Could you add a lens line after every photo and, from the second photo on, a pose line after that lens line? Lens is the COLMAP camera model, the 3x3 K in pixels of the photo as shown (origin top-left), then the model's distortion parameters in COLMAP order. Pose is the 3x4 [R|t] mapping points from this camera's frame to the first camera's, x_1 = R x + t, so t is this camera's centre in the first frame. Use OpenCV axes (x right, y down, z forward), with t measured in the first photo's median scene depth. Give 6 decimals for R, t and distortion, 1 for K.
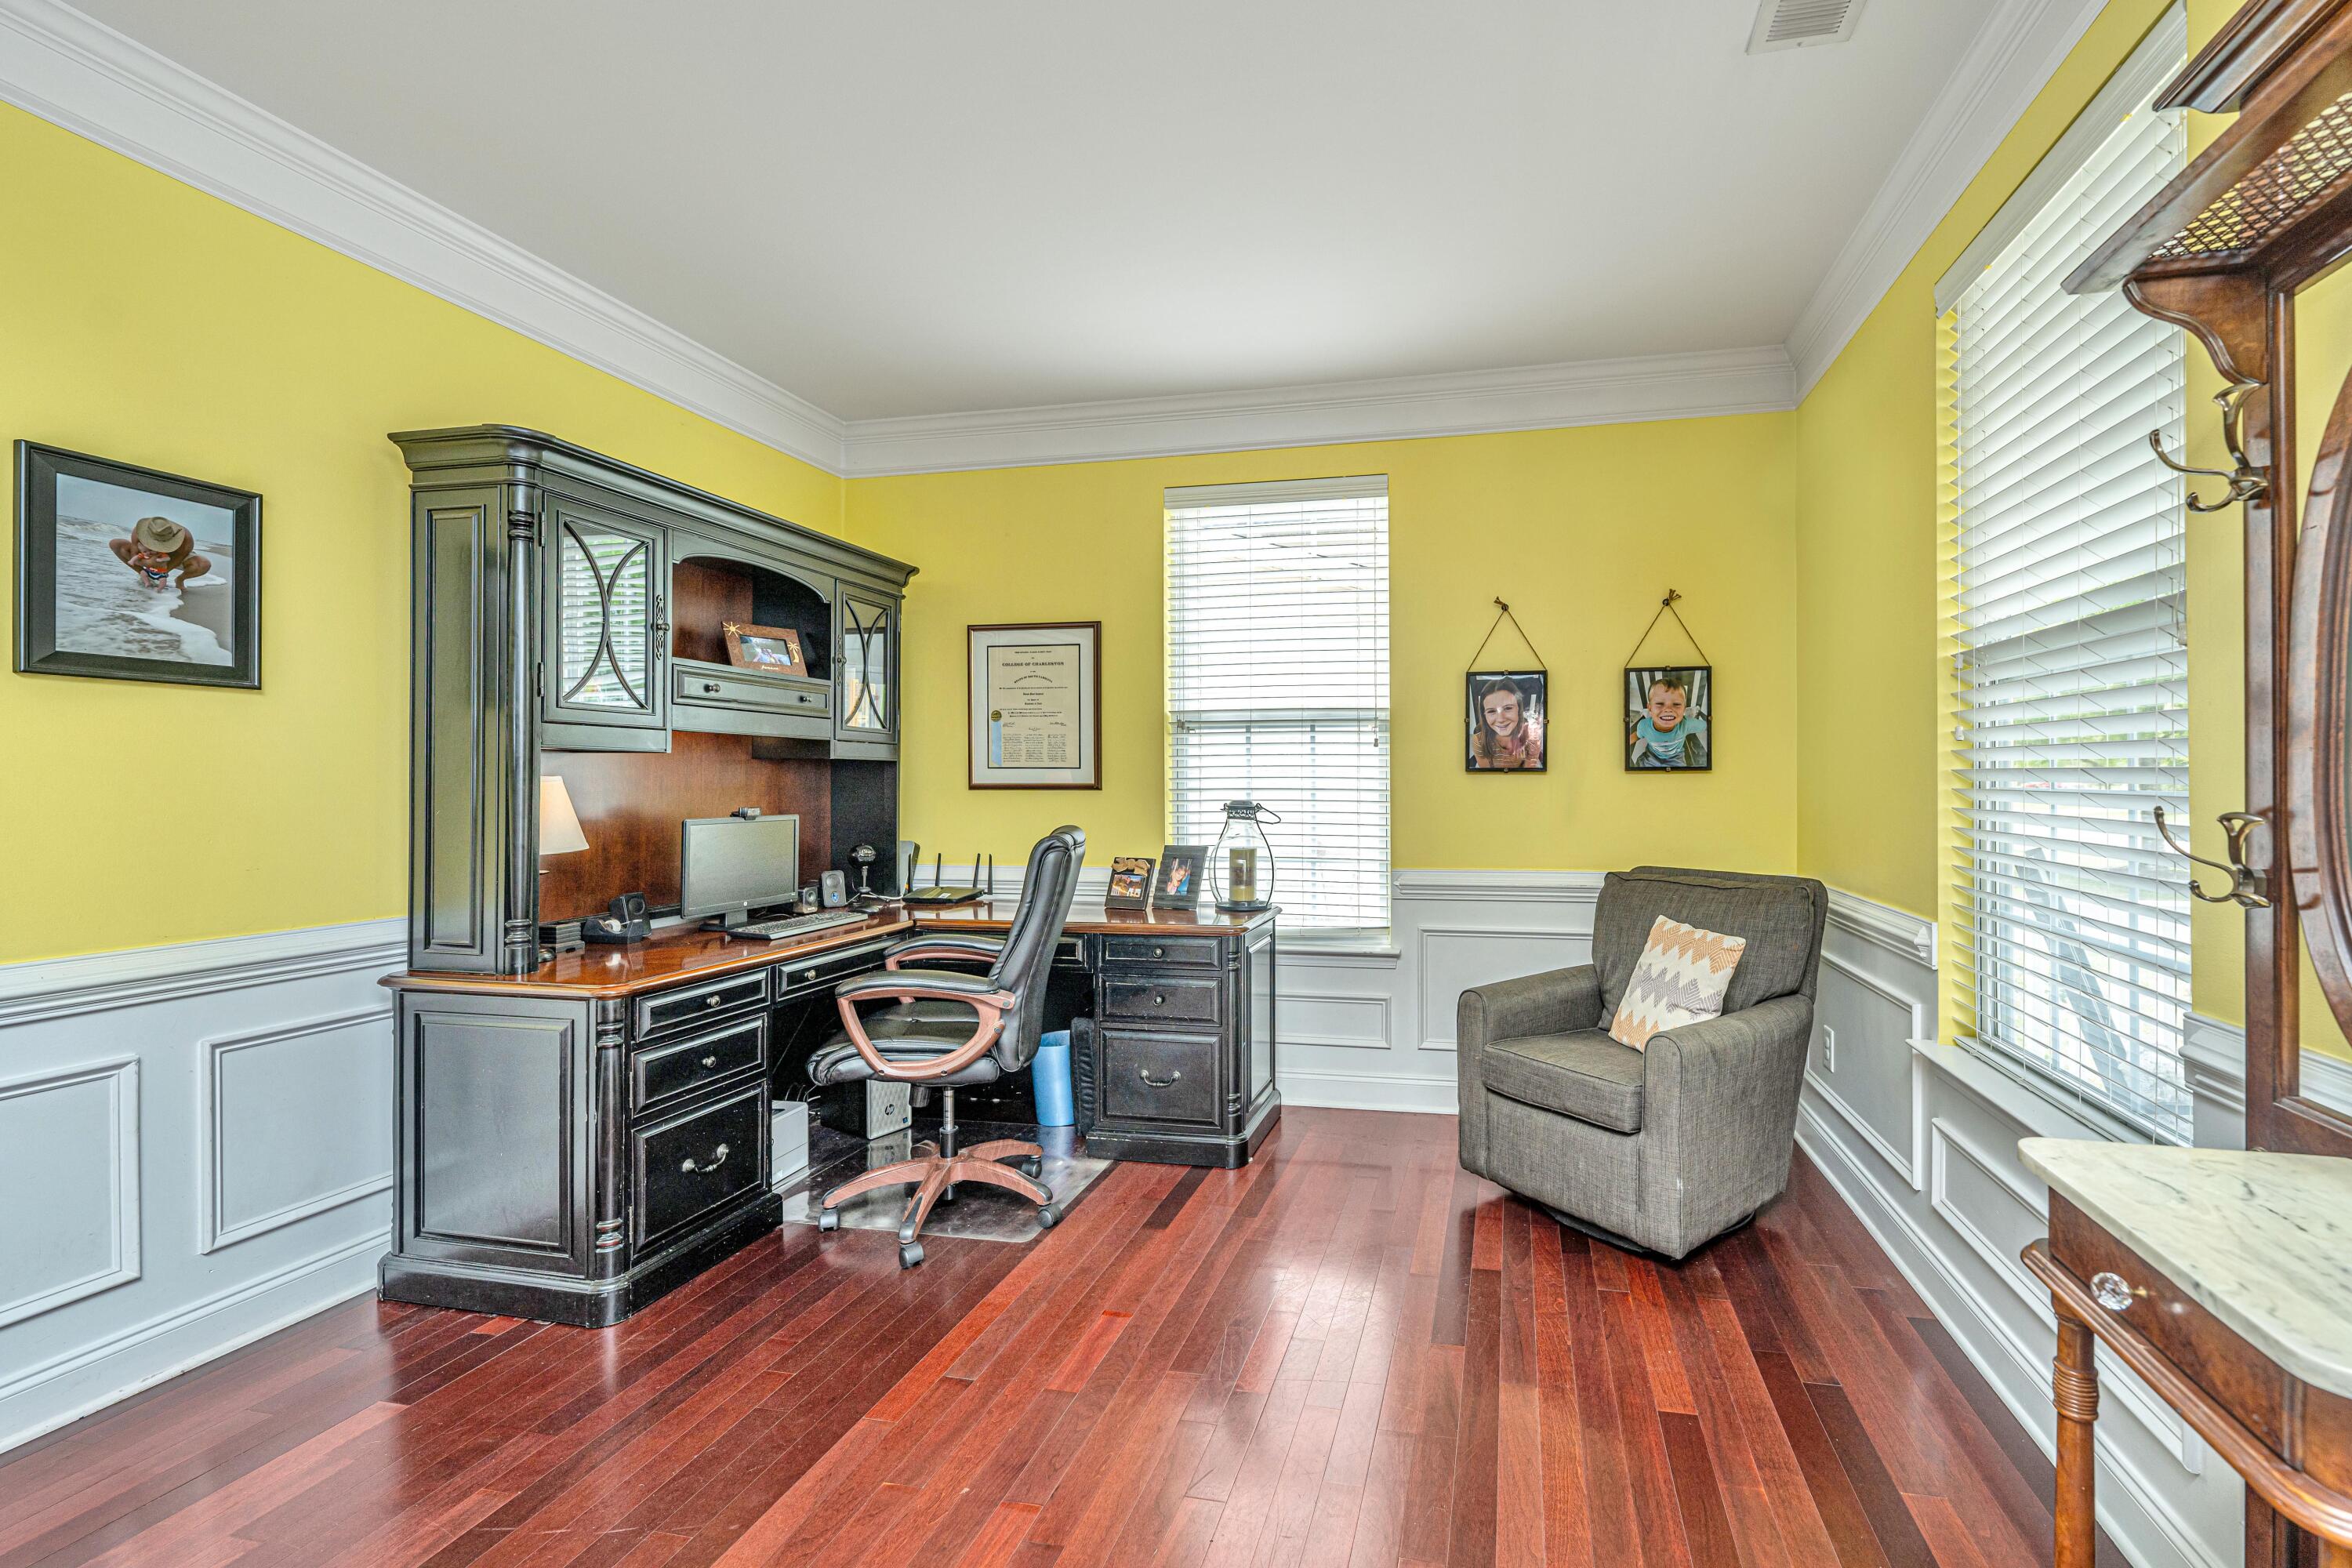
lens RADIAL K [[1013.1, 0, 1313.0], [0, 1013.1, 777.3], [0, 0, 1]] dist [0.000265, -0.000020]
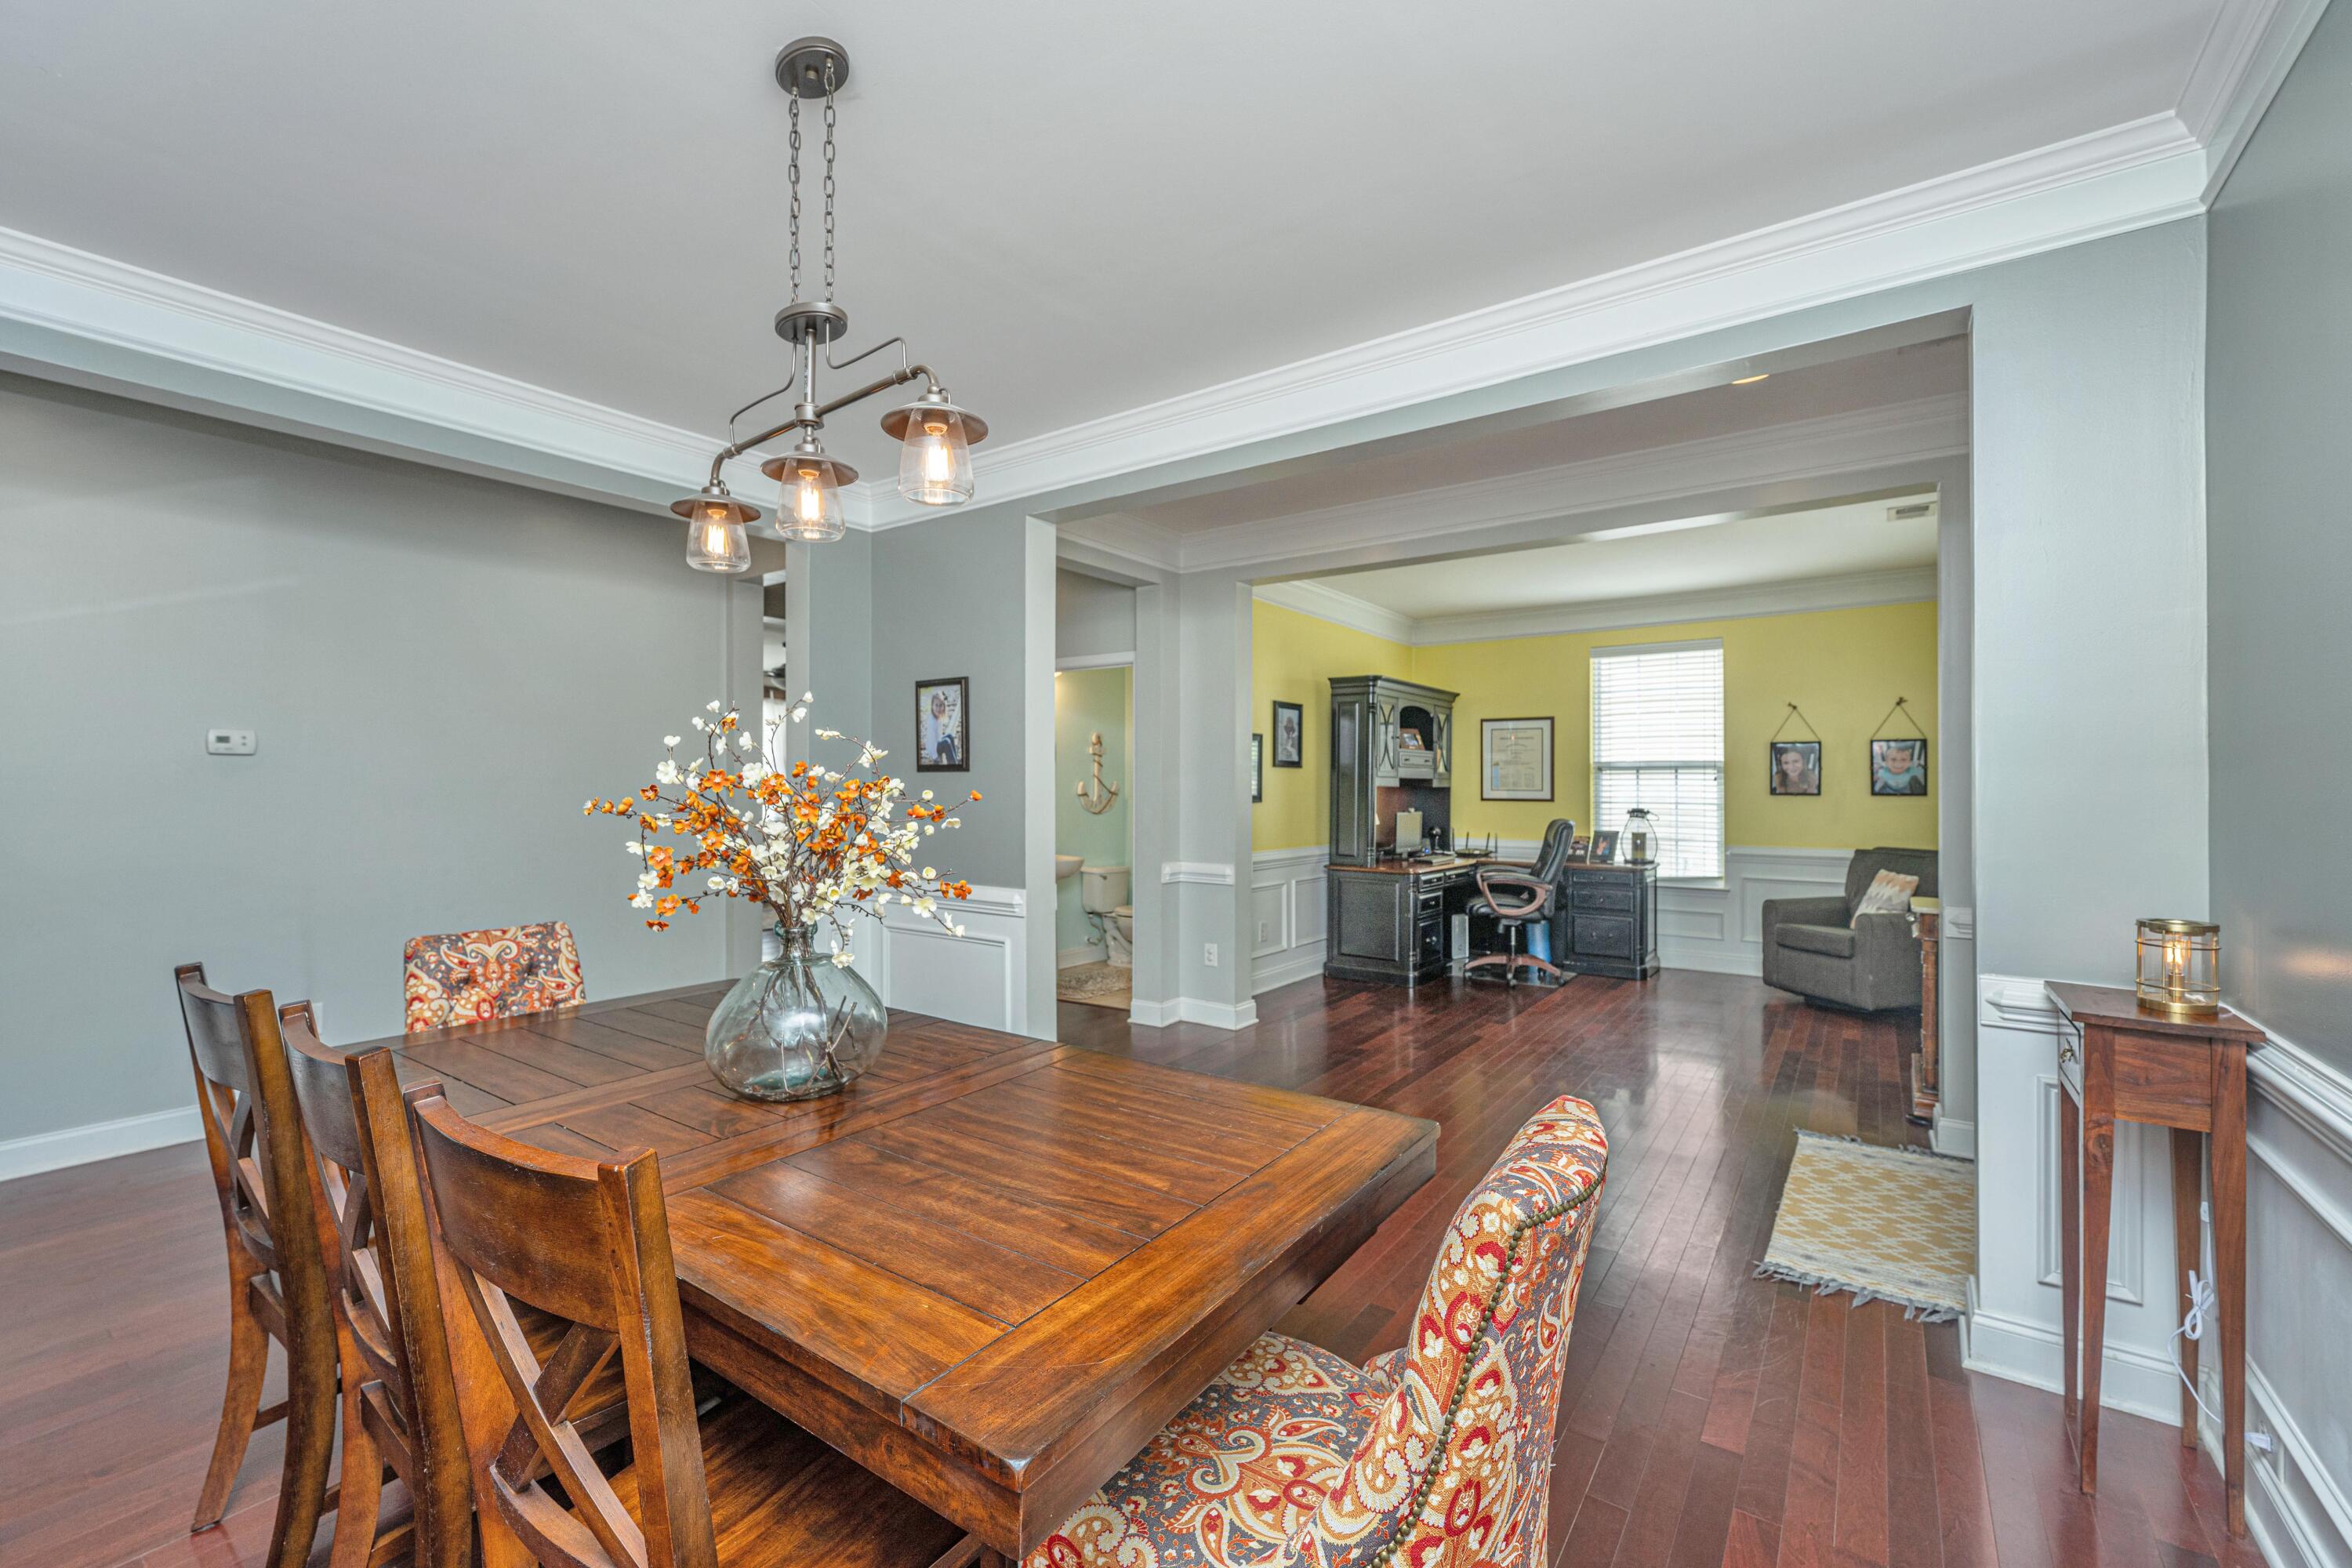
lens RADIAL K [[960.1, 0, 1165.1], [0, 960.1, 780.1], [0, 0, 1]] dist [0.001422, 0.000020]
pose [[0.902755, 0.001272, -0.430154, -0.099982], [-0.003145, 0.999988, -0.003644, -0.023491], [0.430144, 0.004642, 0.902748, -1.132259]]
